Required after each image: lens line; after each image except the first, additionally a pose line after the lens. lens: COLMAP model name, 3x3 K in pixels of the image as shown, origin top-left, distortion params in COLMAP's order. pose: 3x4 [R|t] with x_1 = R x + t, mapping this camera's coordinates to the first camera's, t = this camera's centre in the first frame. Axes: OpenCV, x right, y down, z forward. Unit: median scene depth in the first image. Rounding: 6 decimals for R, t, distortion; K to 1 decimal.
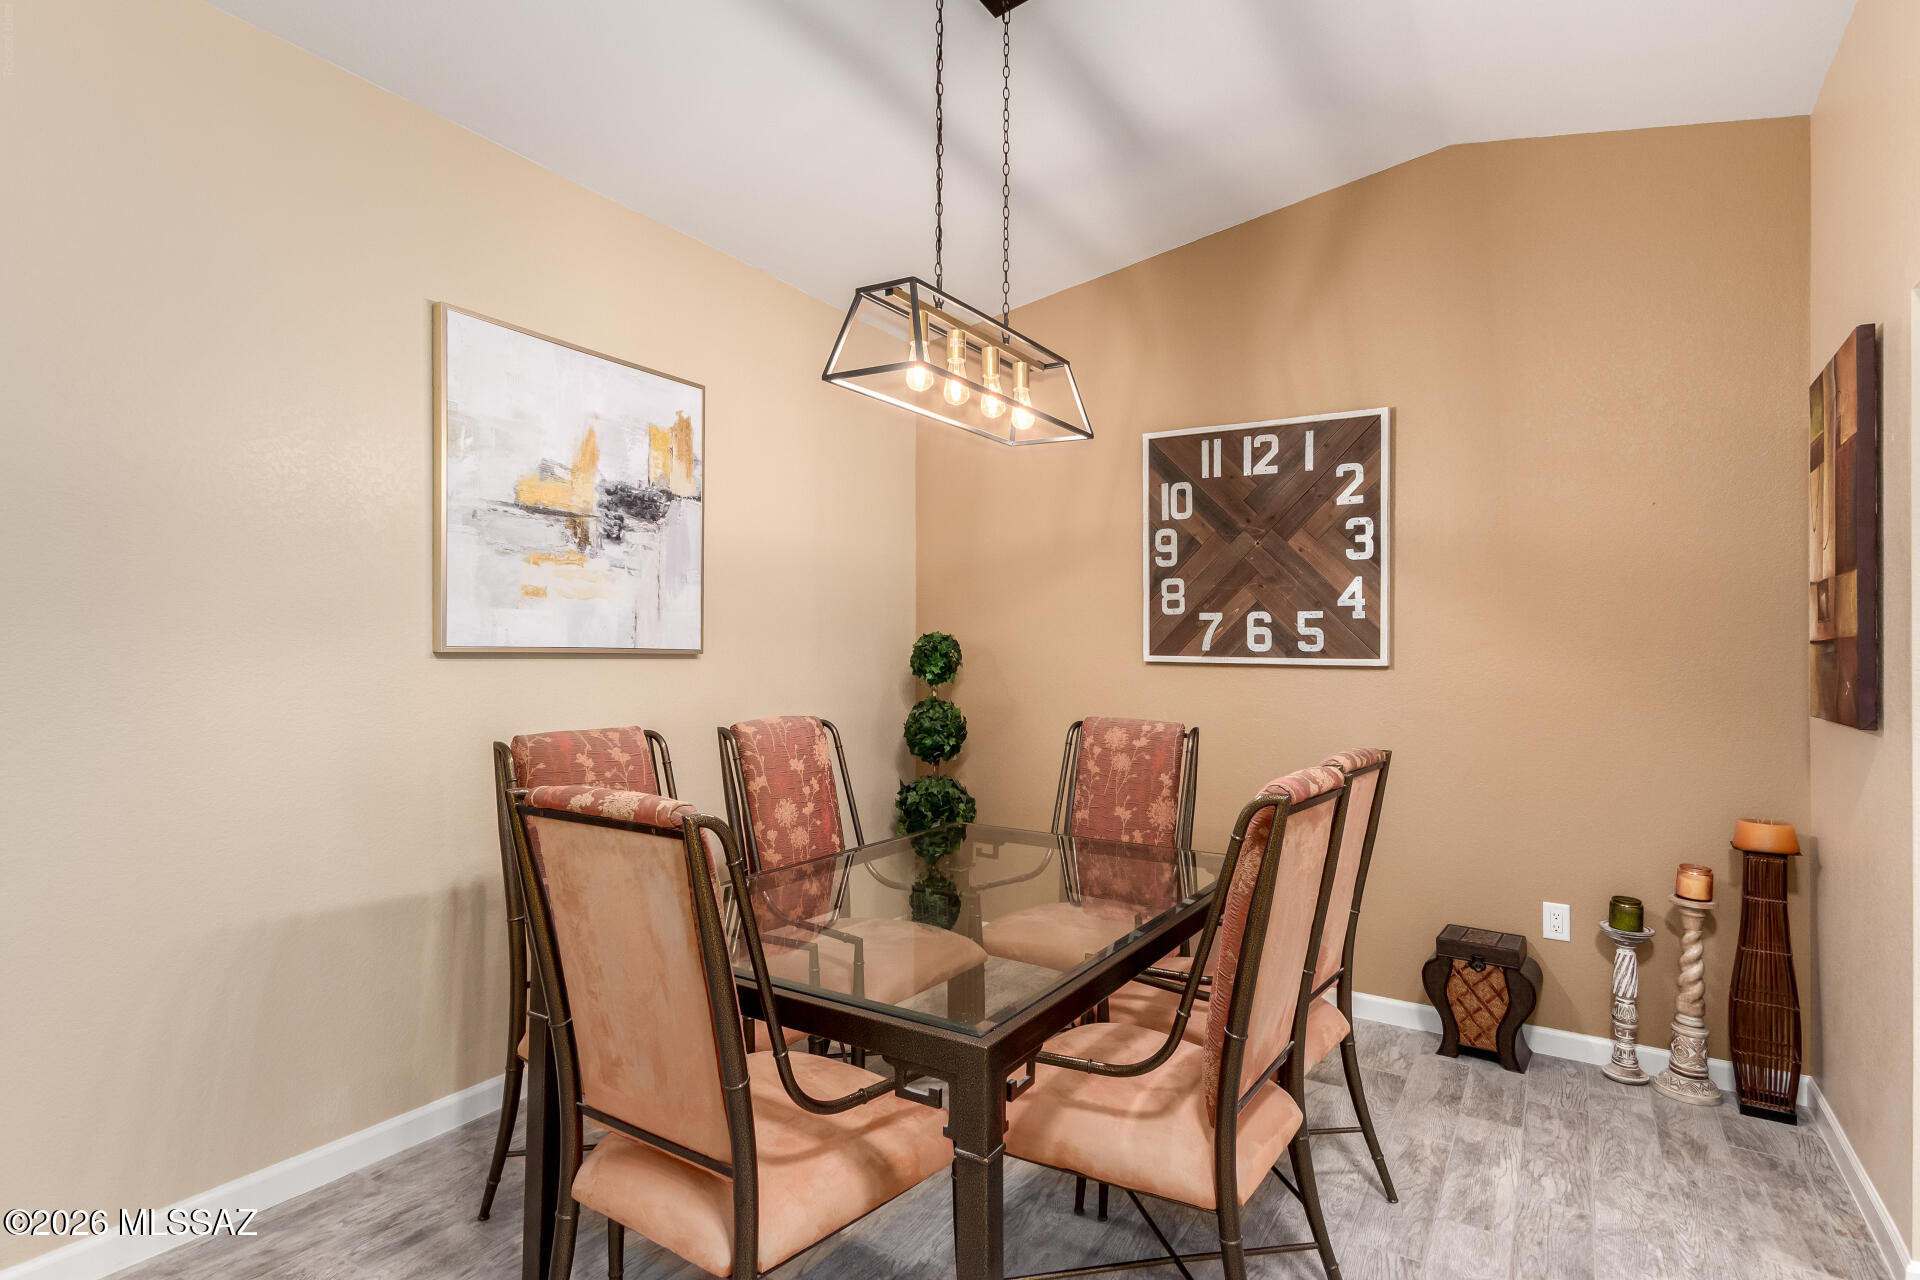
lens RADIAL K [[935.5, 0, 961.9], [0, 935.5, 658.1], [0, 0, 1]] dist [0.015174, -0.001356]
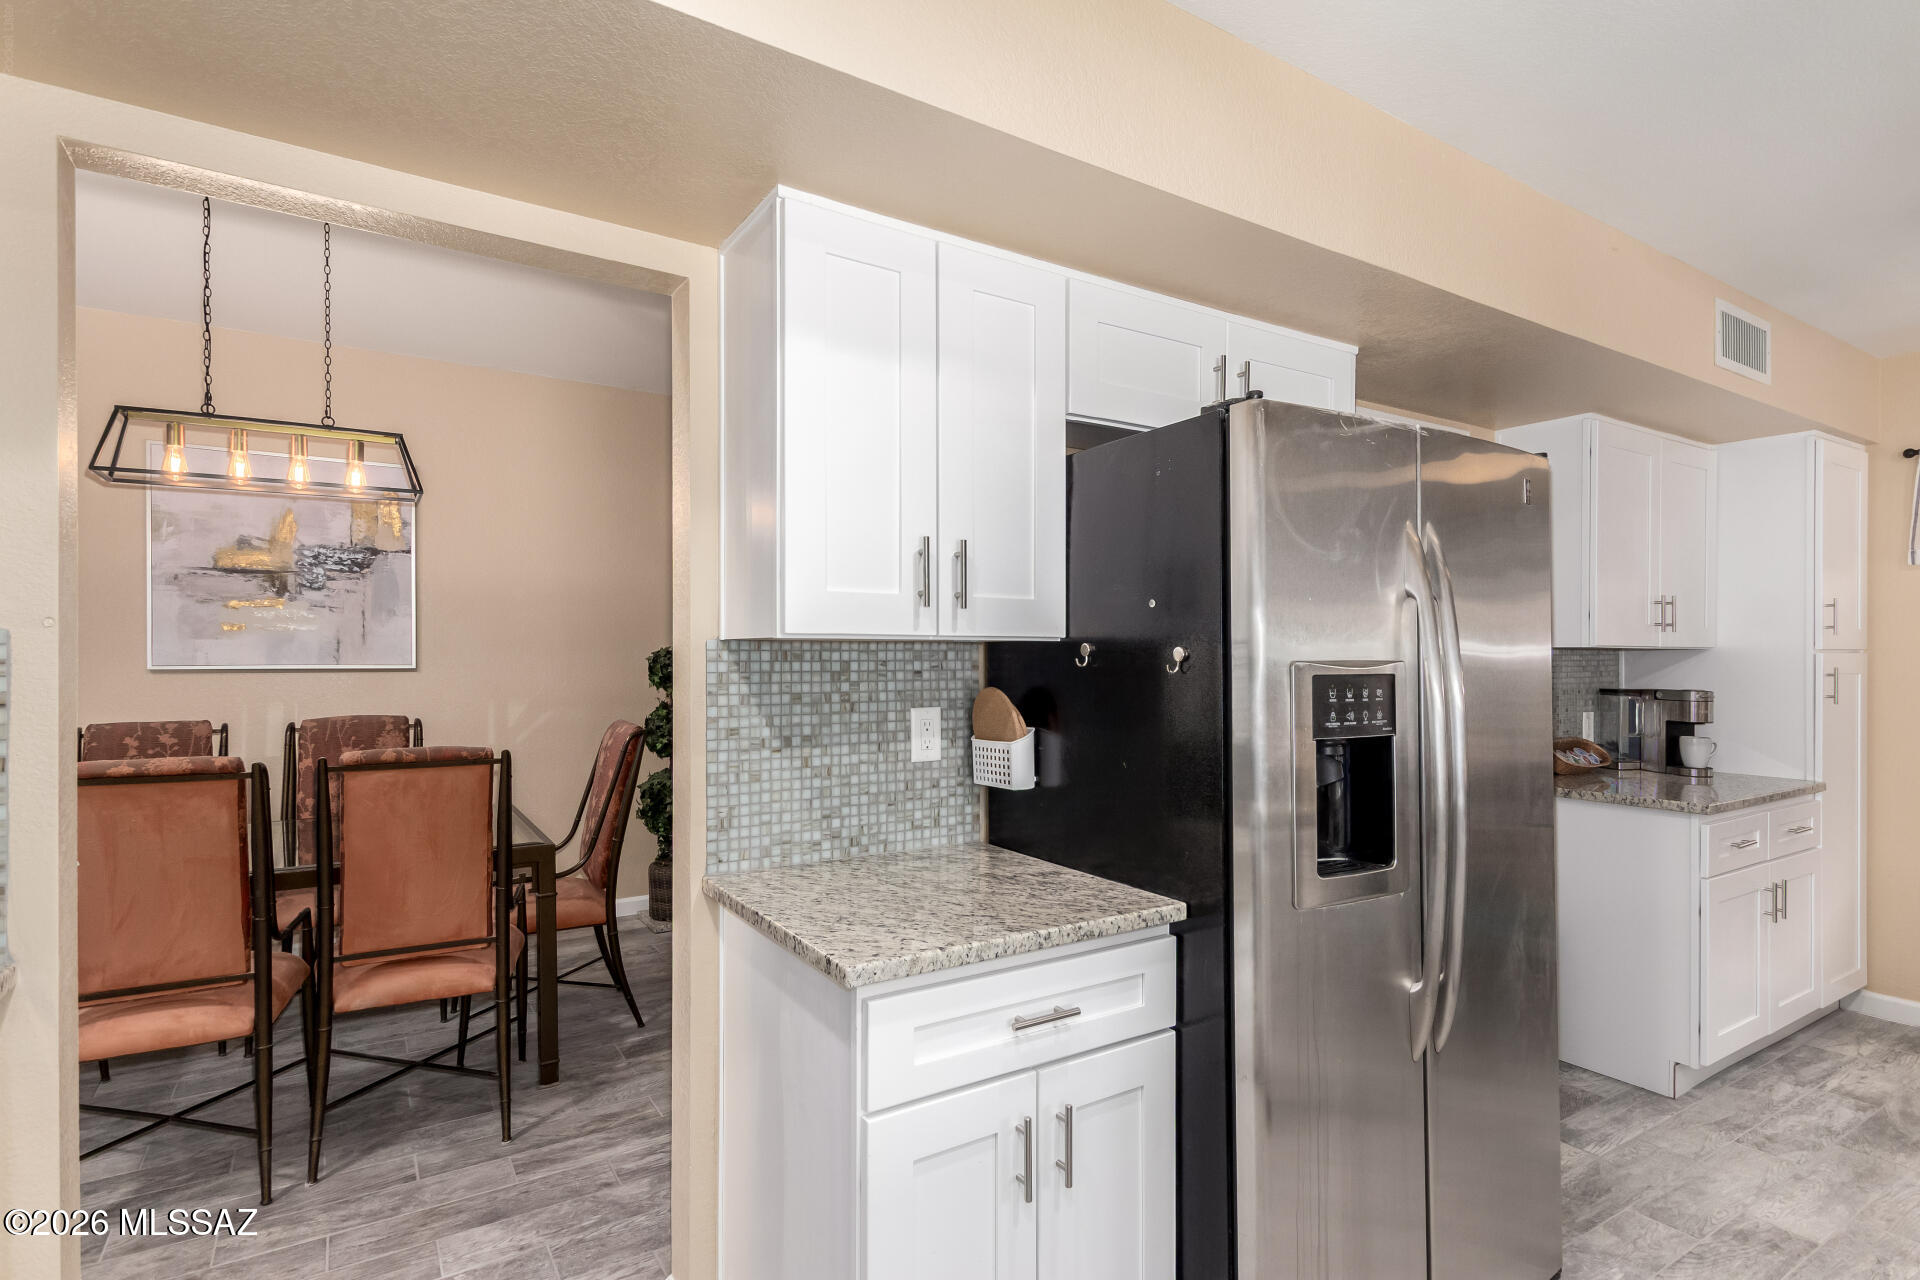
lens RADIAL K [[935.5, 0, 1011.8], [0, 935.5, 671.6], [0, 0, 1]] dist [0.015174, -0.001356]
pose [[0.909067, -0.004868, -0.416621, 1.273936], [0.006945, 0.999970, 0.003470, 0.001271], [0.416592, -0.006048, 0.909074, 0.177464]]
